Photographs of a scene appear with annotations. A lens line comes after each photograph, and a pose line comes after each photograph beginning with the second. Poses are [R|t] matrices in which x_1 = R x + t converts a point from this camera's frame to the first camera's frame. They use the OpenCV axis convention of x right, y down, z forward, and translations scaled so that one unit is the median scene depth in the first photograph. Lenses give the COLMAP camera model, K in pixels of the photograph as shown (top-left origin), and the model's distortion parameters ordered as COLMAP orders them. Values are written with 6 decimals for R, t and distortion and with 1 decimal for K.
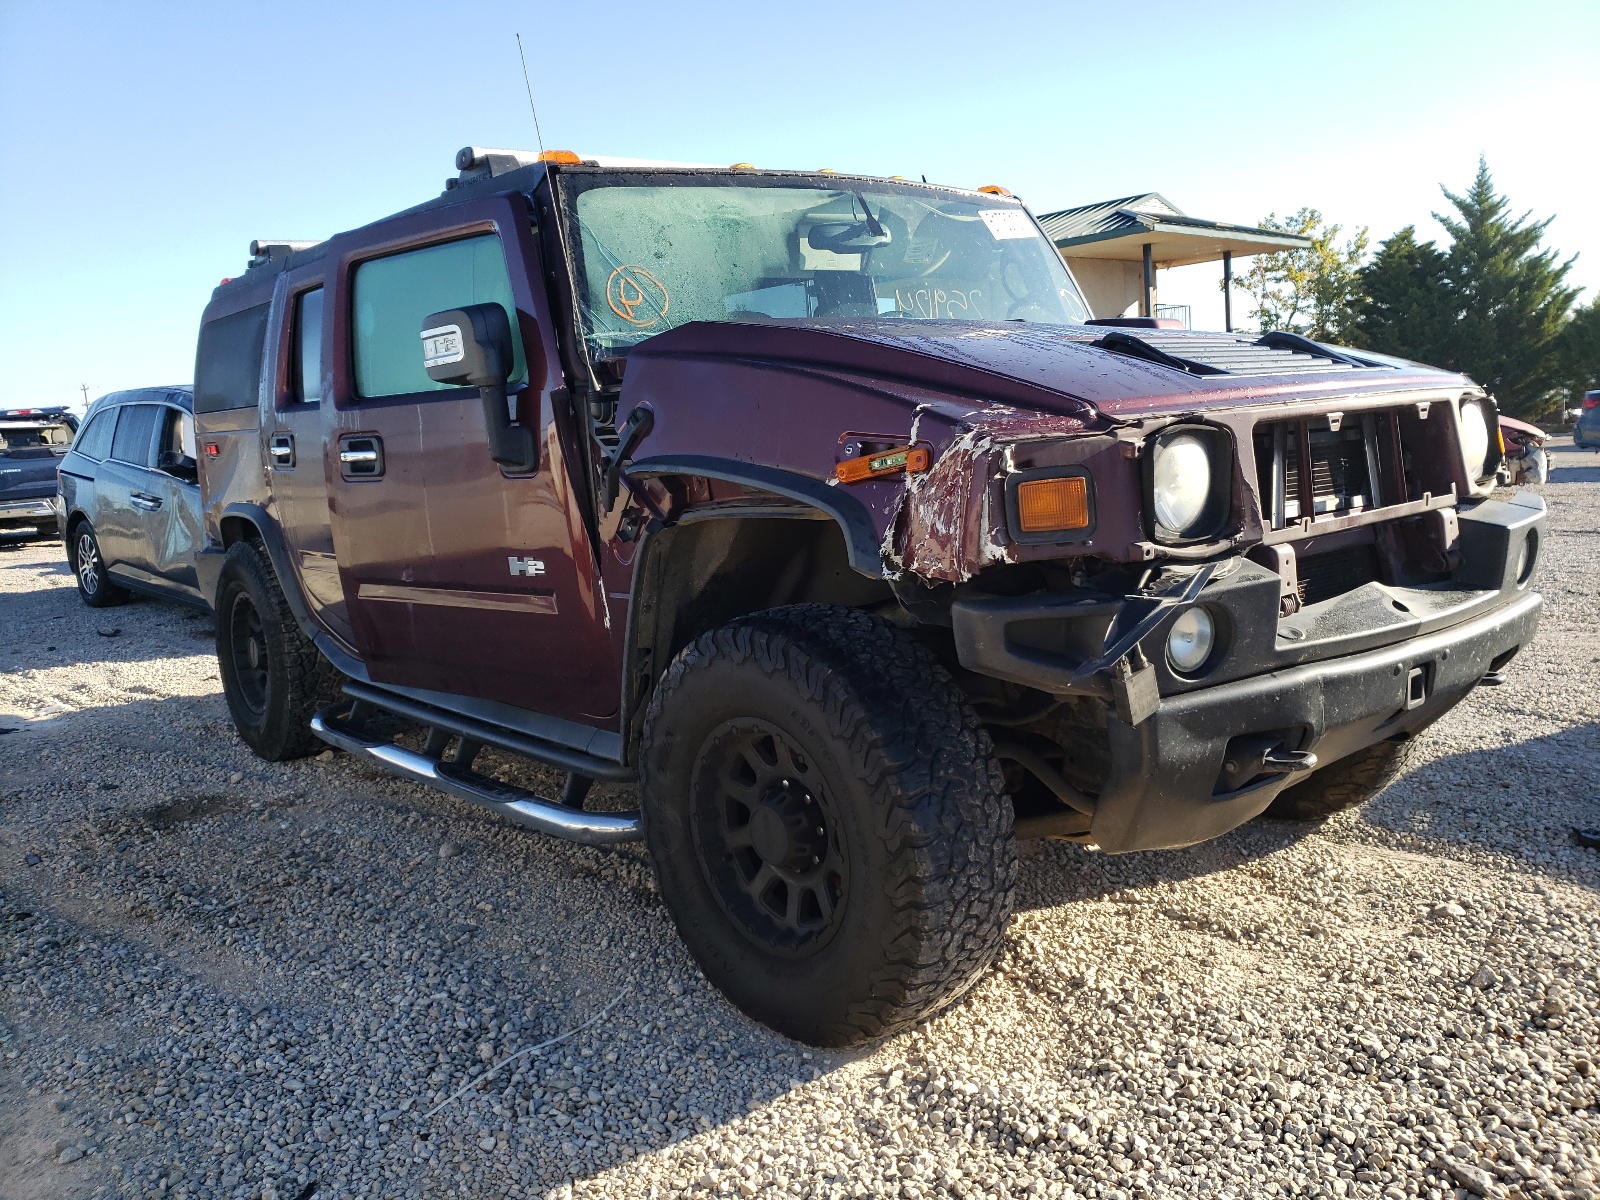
lens RADIAL K [[1246.6, 0, 800.0], [0, 1246.6, 600.0], [0, 0, 1]] dist [0.099415, 0.000122]
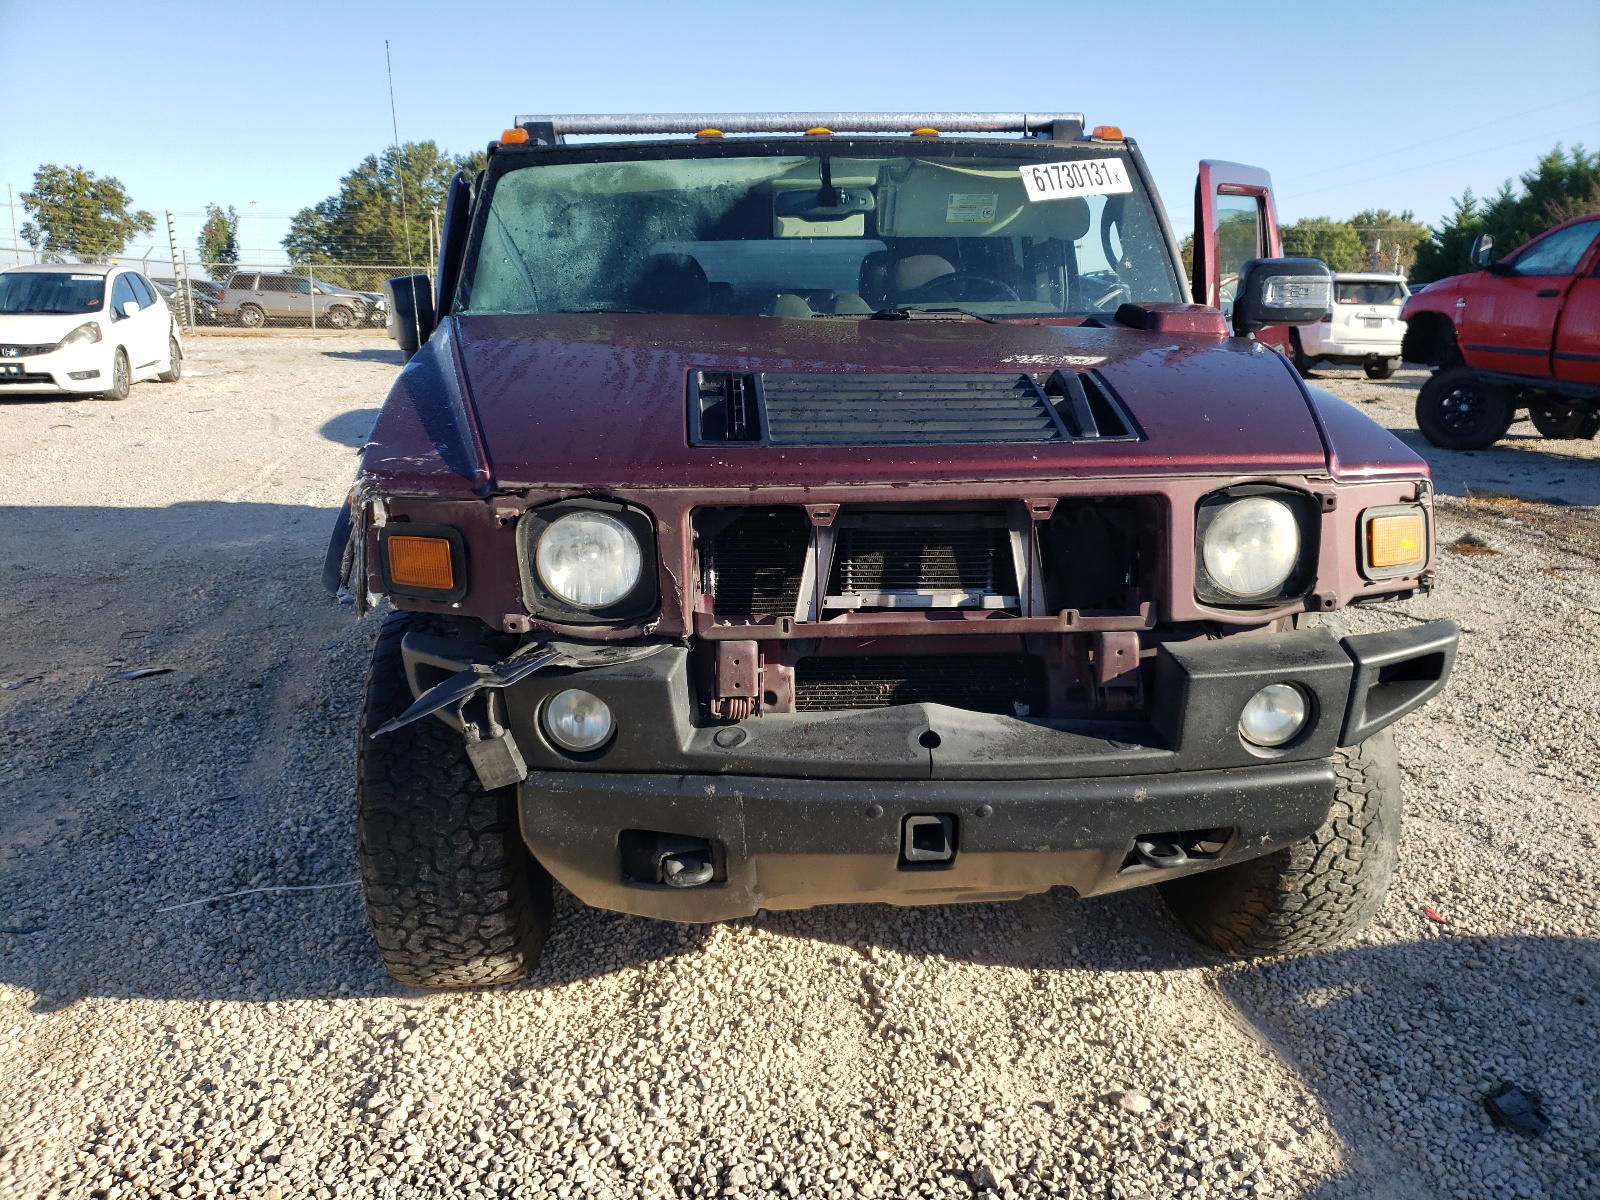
lens RADIAL K [[1201.1, 0, 800.0], [0, 1201.1, 600.0], [0, 0, 1]] dist [-0.004760, -0.000778]
pose [[0.799288, 0.210165, -0.563001, 0.807745], [-0.131144, 0.975274, 0.177880, -0.209176], [0.586464, -0.068343, 0.807087, 0.316390]]
